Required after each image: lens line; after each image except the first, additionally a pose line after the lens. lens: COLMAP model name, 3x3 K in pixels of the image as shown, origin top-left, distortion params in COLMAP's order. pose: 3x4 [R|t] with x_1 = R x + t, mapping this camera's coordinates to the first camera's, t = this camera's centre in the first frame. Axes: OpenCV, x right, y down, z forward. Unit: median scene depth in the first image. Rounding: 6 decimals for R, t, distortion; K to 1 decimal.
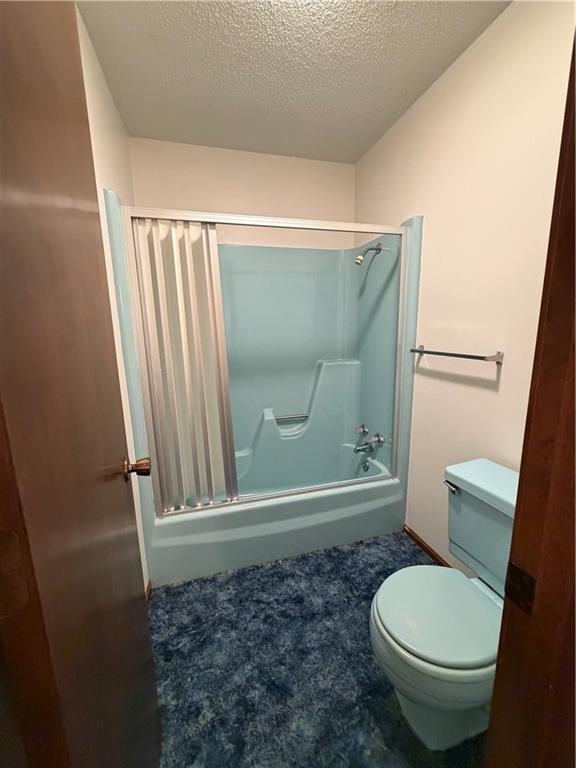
lens RADIAL K [[305.9, 0, 288.1], [0, 305.9, 379.5], [0, 0, 1]] dist [-0.001242, 0.000633]
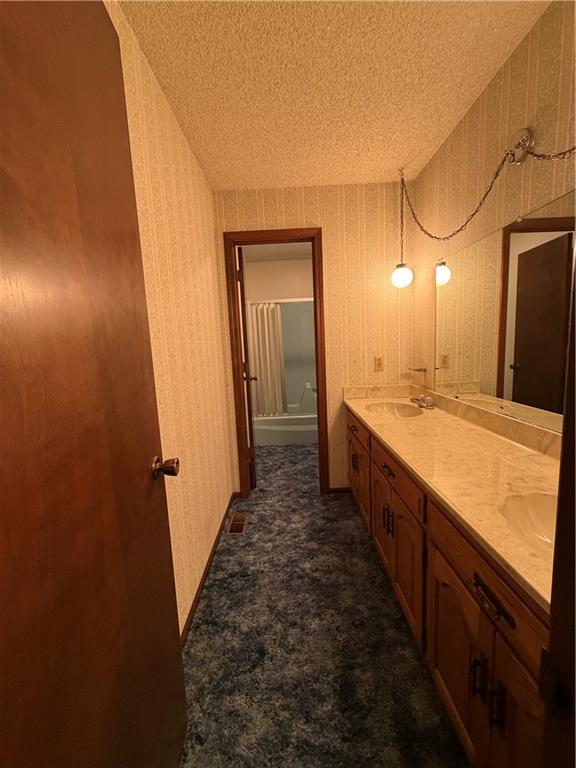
lens RADIAL K [[305.9, 0, 288.0], [0, 305.9, 382.4], [0, 0, 1]] dist [-0.001242, 0.000633]
pose [[0.964552, 0.014908, -0.263471, 0.552057], [-0.024695, 0.999121, -0.033872, 0.281299], [0.262734, 0.039178, 0.964073, -1.540094]]
